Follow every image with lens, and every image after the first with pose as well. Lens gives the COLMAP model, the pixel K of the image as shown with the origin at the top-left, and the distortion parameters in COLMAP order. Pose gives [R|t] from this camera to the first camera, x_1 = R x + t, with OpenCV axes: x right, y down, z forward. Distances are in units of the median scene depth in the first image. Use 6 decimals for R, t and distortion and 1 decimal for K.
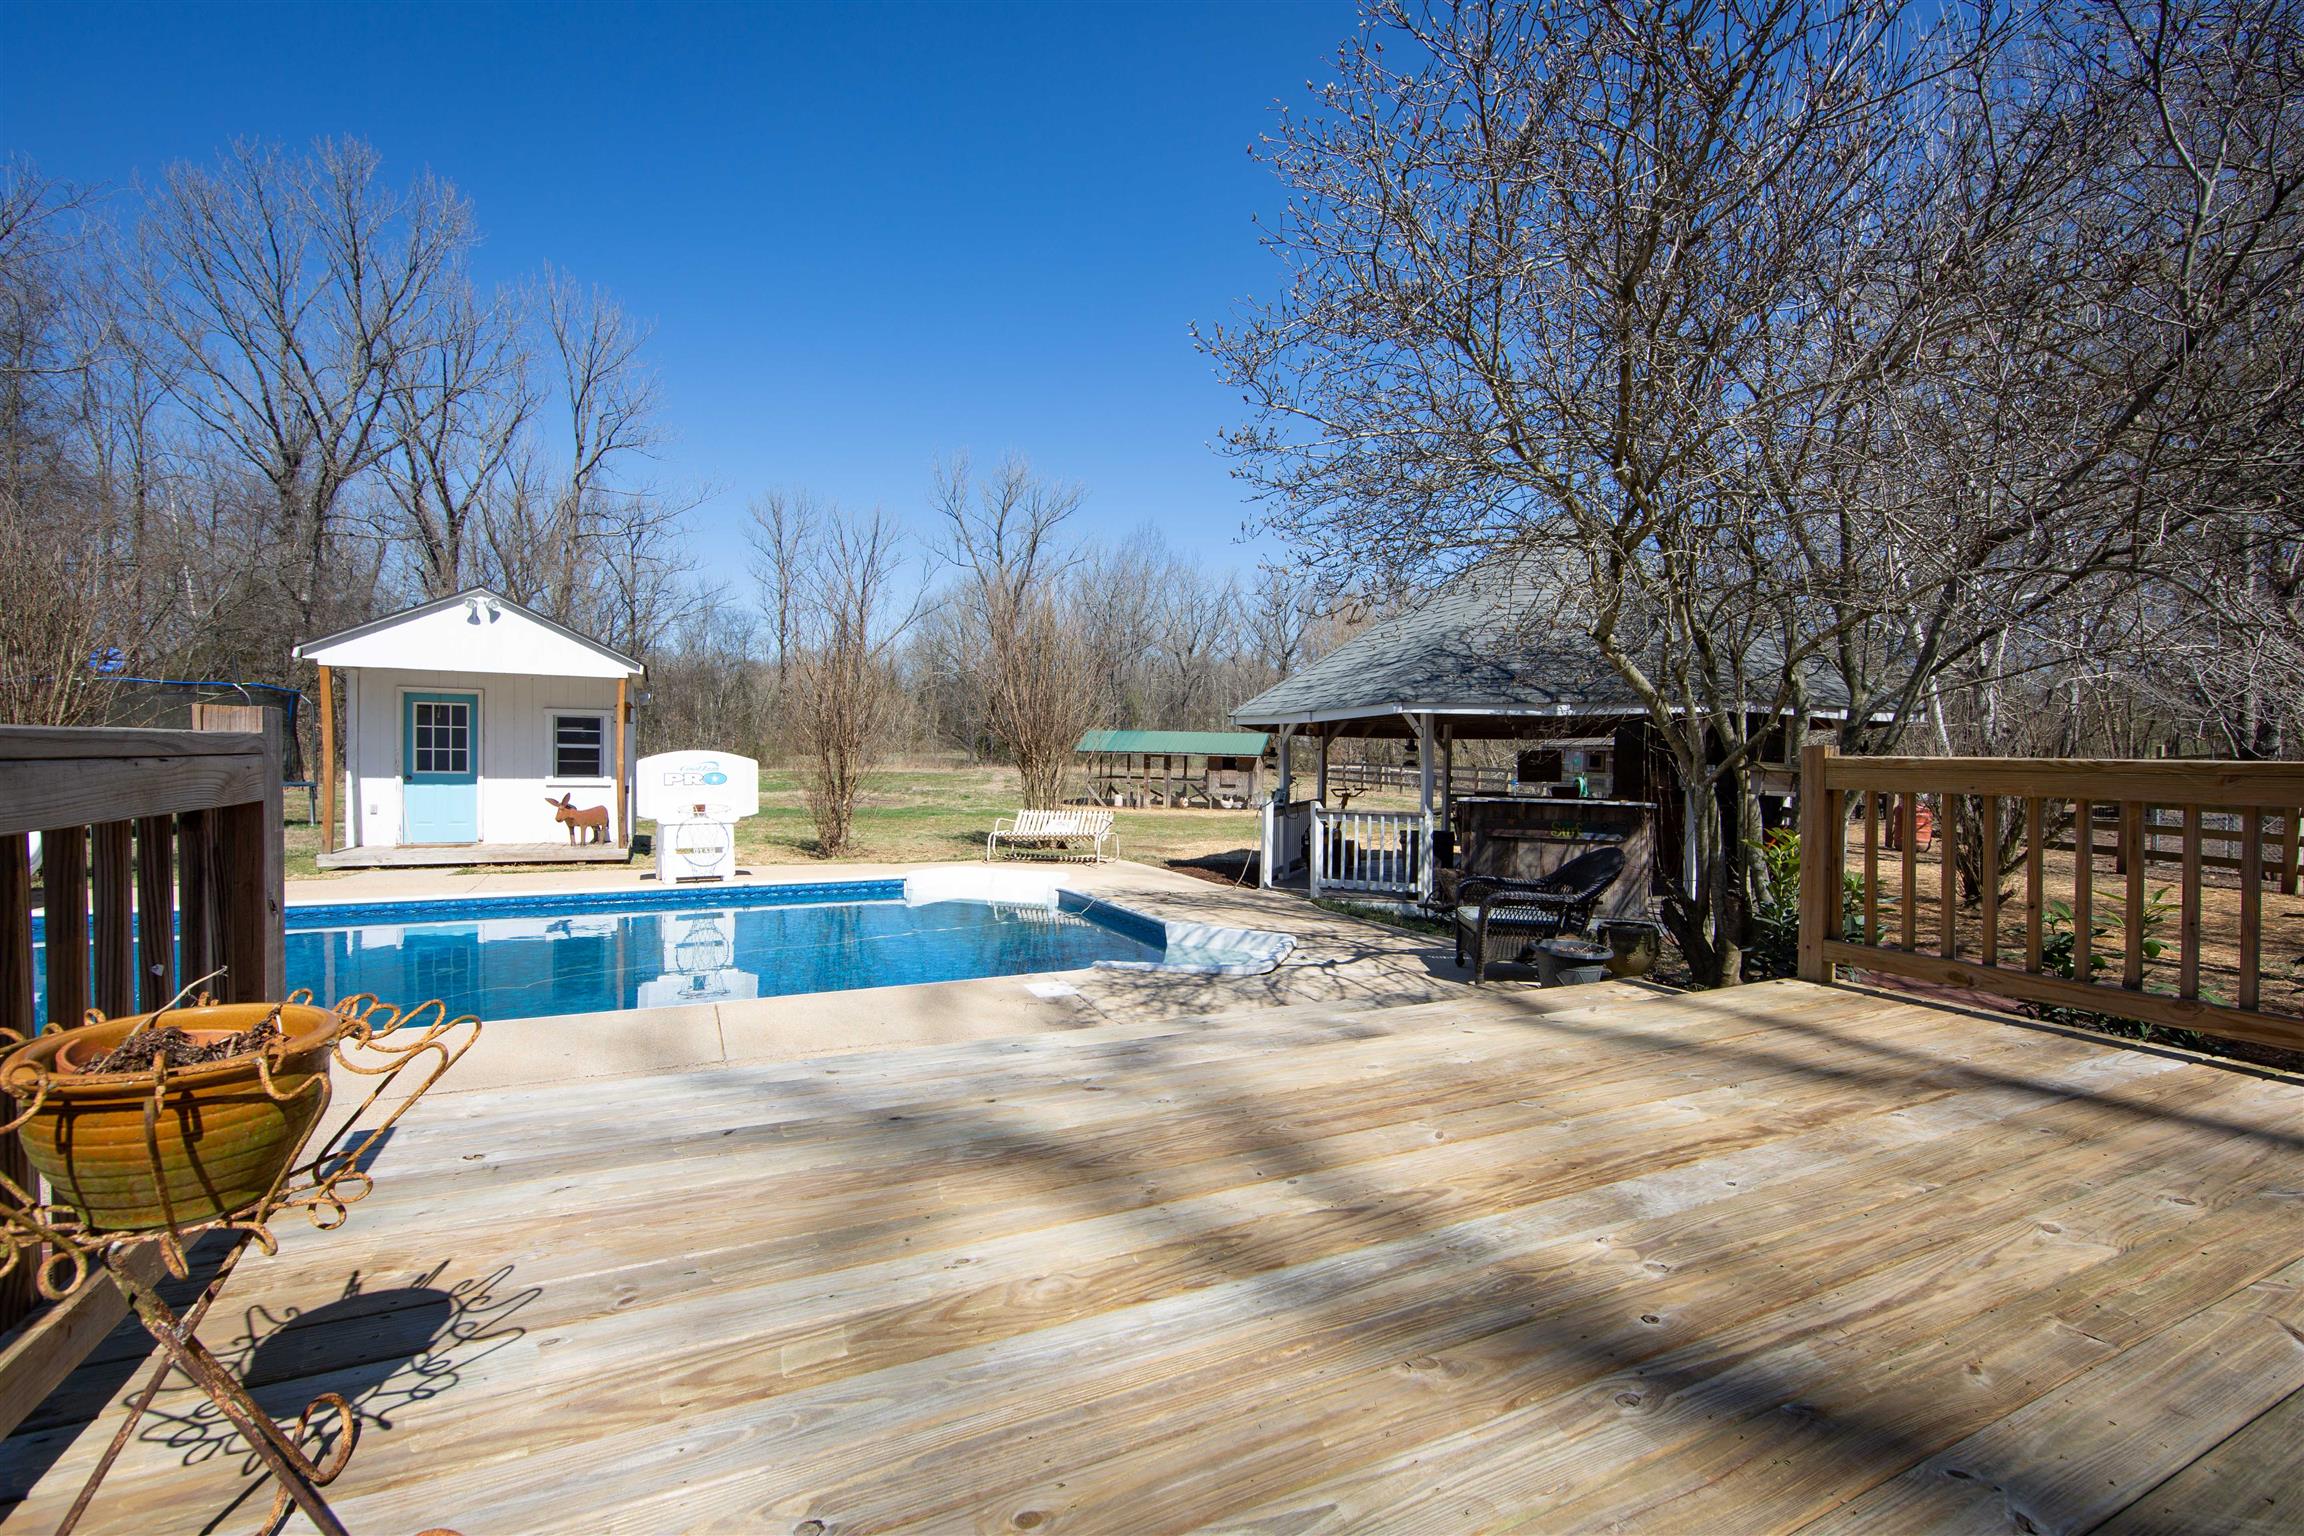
lens RADIAL K [[920.4, 0, 1147.0], [0, 920.4, 776.9], [0, 0, 1]] dist [-0.001794, -0.000259]
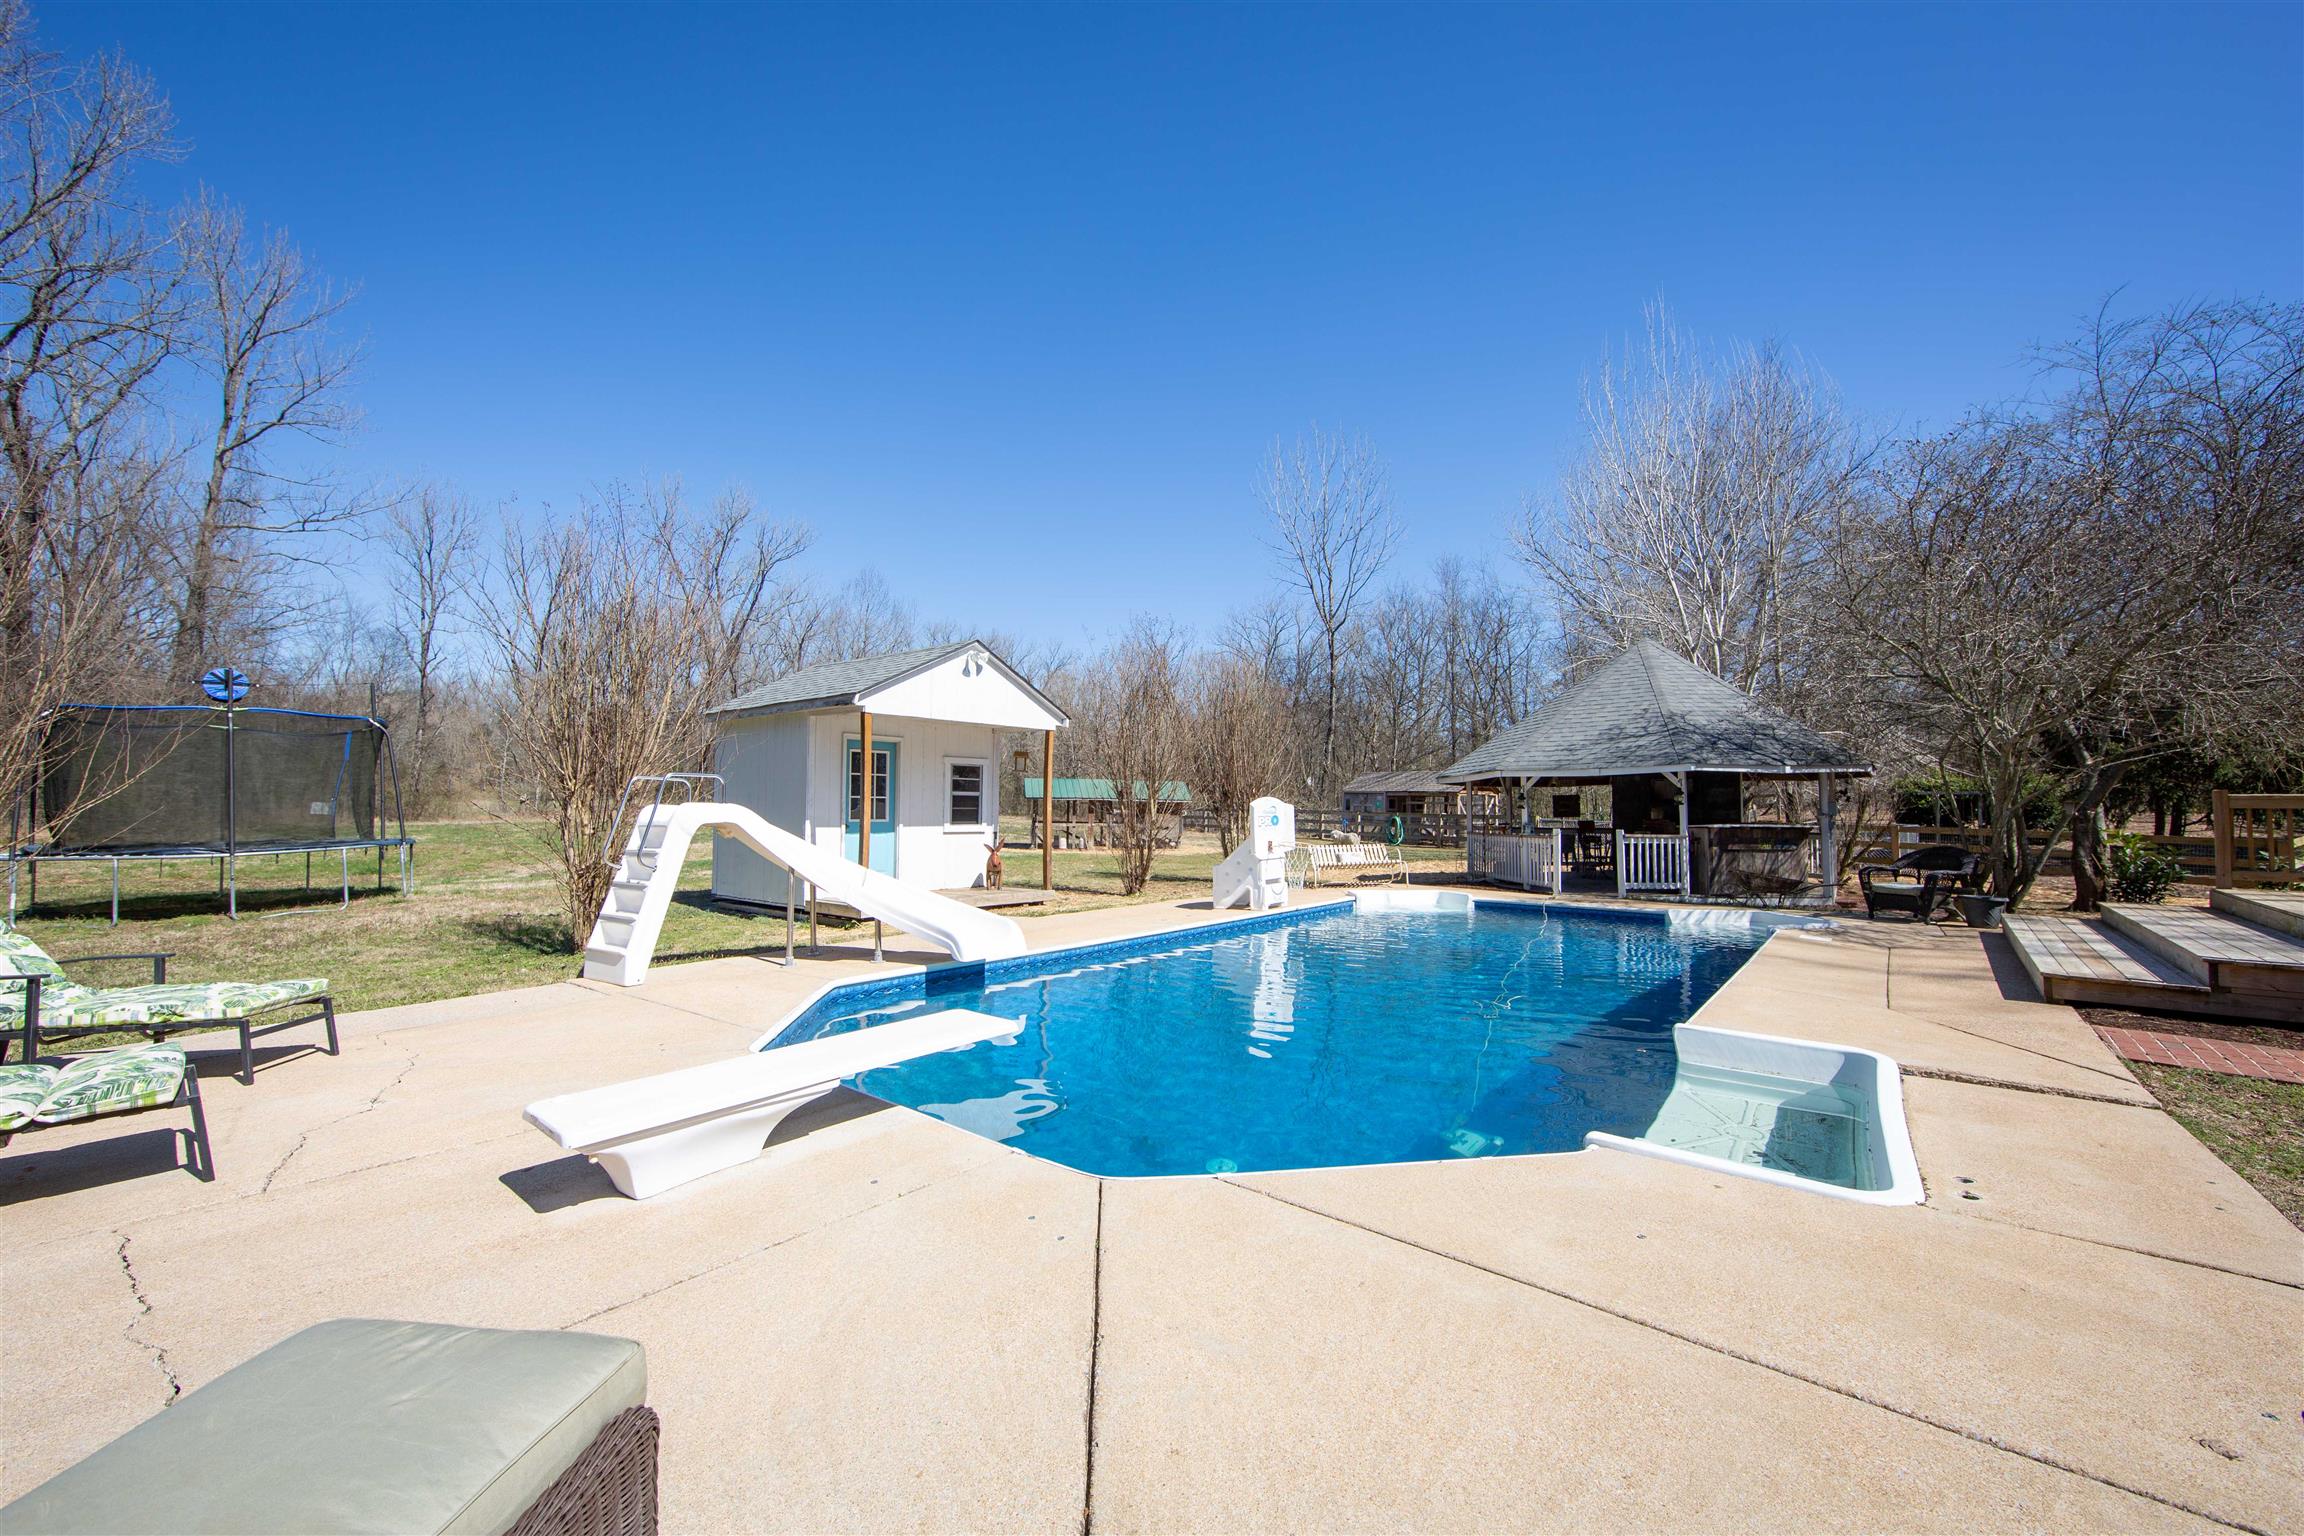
lens RADIAL K [[887.0, 0, 1152.7], [0, 887.0, 760.2], [0, 0, 1]] dist [-0.002057, -0.000086]
pose [[0.915008, 0.012646, 0.403238, -0.864045], [0.015326, 0.997698, -0.066065, -0.002163], [-0.403145, 0.066630, 0.912707, 0.005880]]
